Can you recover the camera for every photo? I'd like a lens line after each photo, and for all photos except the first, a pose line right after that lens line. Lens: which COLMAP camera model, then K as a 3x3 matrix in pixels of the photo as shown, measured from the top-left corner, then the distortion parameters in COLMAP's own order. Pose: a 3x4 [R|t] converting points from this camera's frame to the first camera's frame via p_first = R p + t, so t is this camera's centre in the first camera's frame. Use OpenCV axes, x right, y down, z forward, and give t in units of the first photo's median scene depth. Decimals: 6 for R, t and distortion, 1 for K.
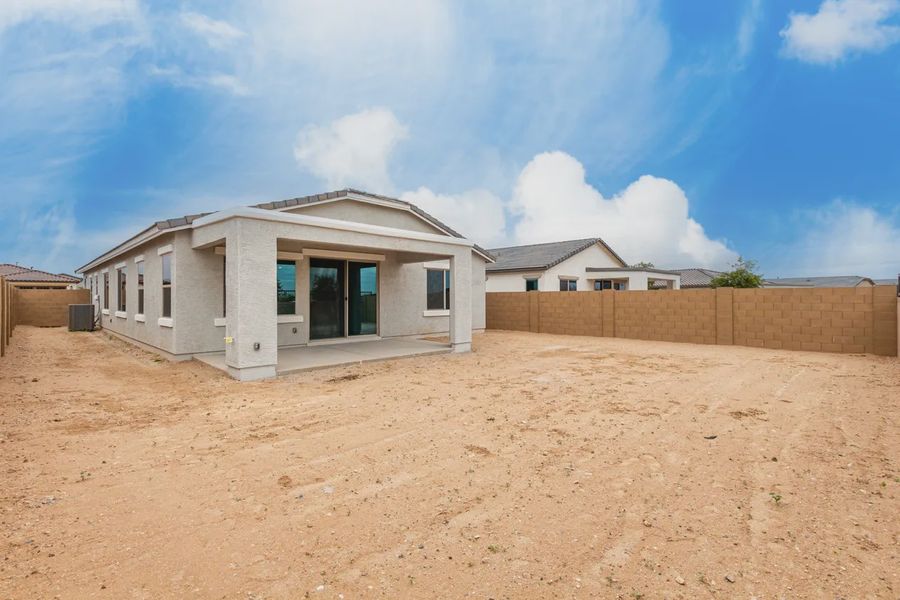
lens RADIAL K [[407.7, 0, 450.0], [0, 407.7, 300.0], [0, 0, 1]] dist [0.001012, -0.000255]
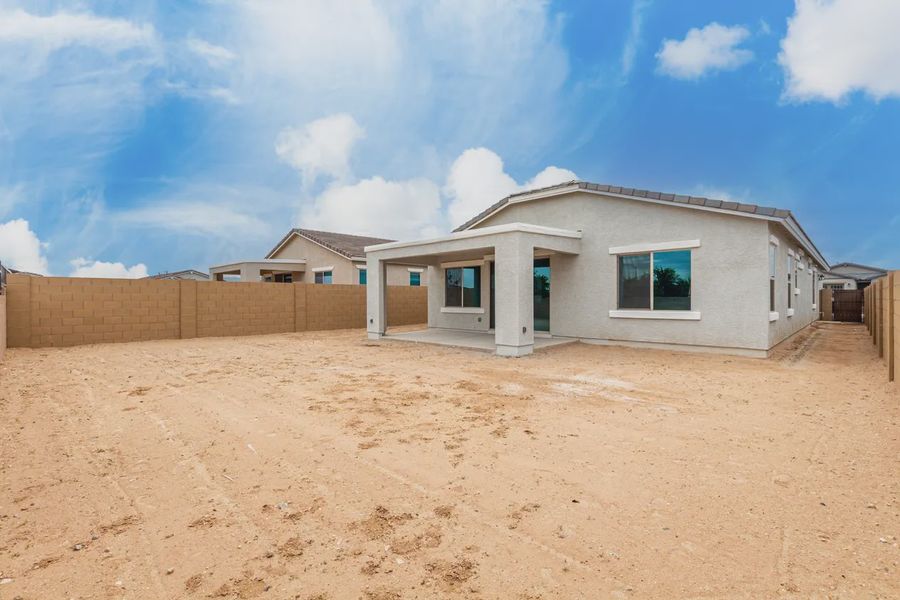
lens RADIAL K [[407.7, 0, 450.0], [0, 407.7, 300.0], [0, 0, 1]] dist [0.001012, -0.000255]
pose [[0.031834, 0.013728, -0.999399, 0.965036], [-0.001748, 0.999905, 0.013679, -0.004913], [0.999492, 0.001311, 0.031855, 0.915196]]
